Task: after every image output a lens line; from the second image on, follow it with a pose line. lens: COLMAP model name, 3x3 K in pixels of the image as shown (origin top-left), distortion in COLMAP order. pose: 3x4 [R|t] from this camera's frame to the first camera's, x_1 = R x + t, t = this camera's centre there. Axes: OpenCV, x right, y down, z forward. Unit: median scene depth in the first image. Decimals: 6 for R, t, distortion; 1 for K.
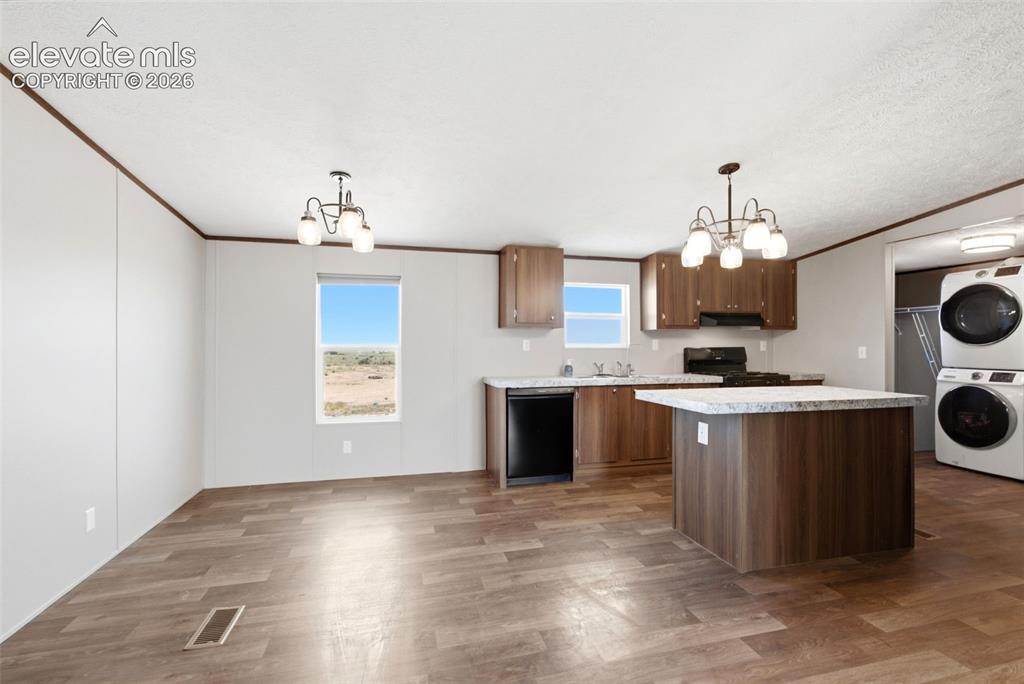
lens RADIAL K [[450.8, 0, 511.8], [0, 450.8, 346.4], [0, 0, 1]] dist [0.000337, 0.000224]
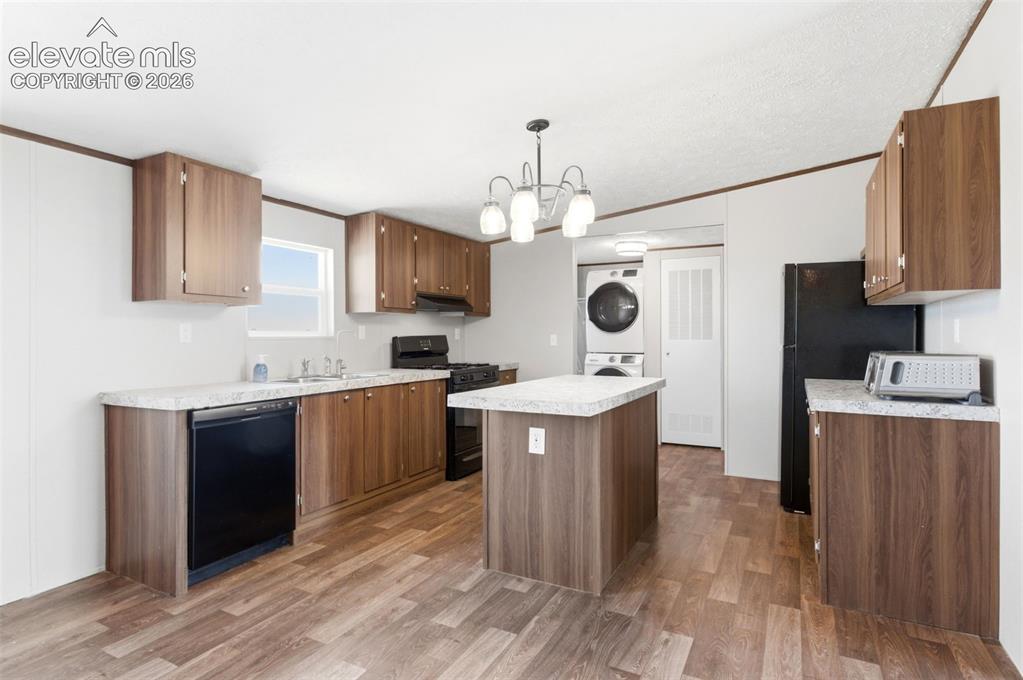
lens RADIAL K [[540.3, 0, 506.2], [0, 540.3, 332.6], [0, 0, 1]] dist [-0.001244, 0.000335]
pose [[0.681242, 0.001300, 0.732057, -0.212832], [0.002540, 0.999988, -0.004139, 0.000971], [-0.732054, 0.004679, 0.681231, 0.243676]]
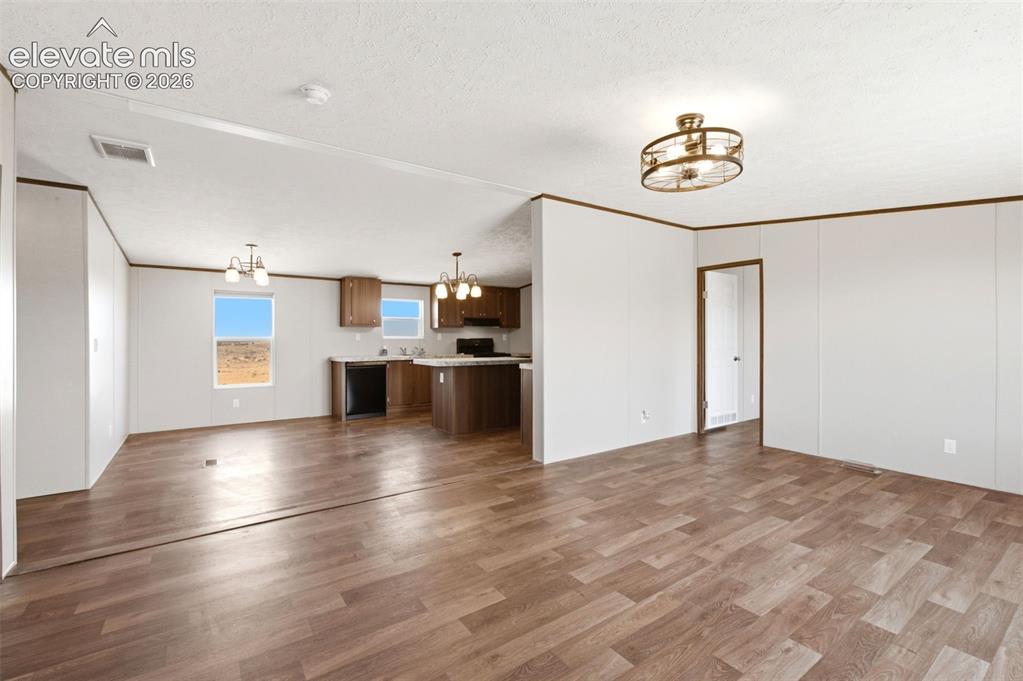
lens RADIAL K [[446.7, 0, 507.7], [0, 446.7, 336.5], [0, 0, 1]] dist [-0.001376, -0.000278]
pose [[0.939481, 0.000117, 0.342600, -0.013599], [0.000378, 0.999999, -0.001378, -0.002989], [-0.342600, 0.001424, 0.939480, -0.754328]]
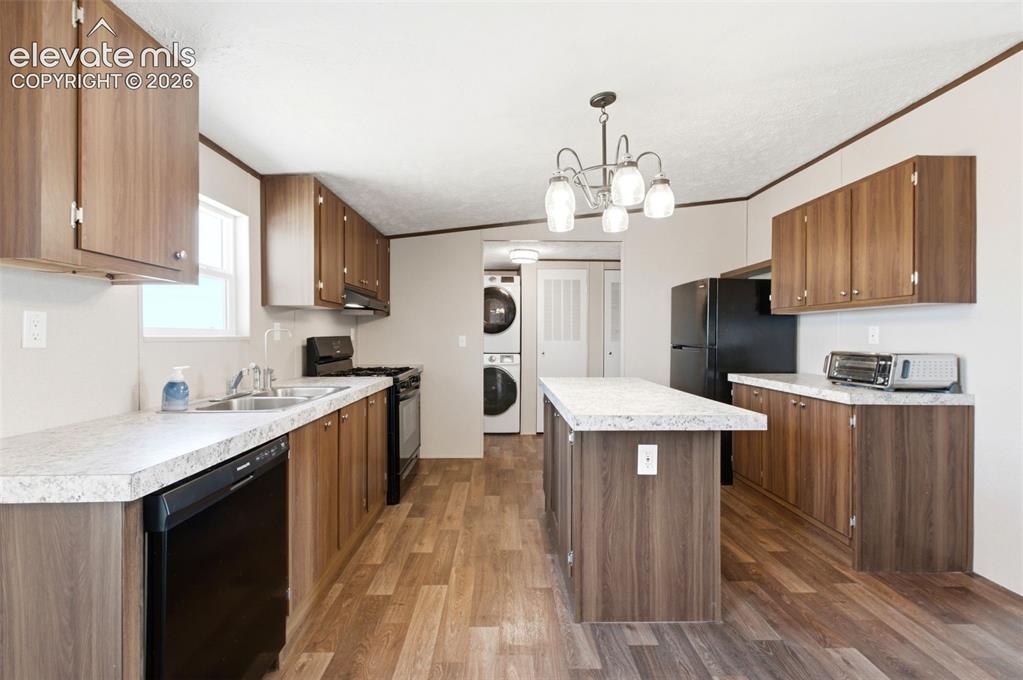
lens RADIAL K [[446.7, 0, 507.7], [0, 446.7, 336.0], [0, 0, 1]] dist [-0.001376, -0.000278]
pose [[0.242522, 0.000778, 0.970146, -0.195444], [-0.003199, 0.999995, -0.000003, 0.000983], [-0.970141, -0.003103, 0.242523, 0.677514]]
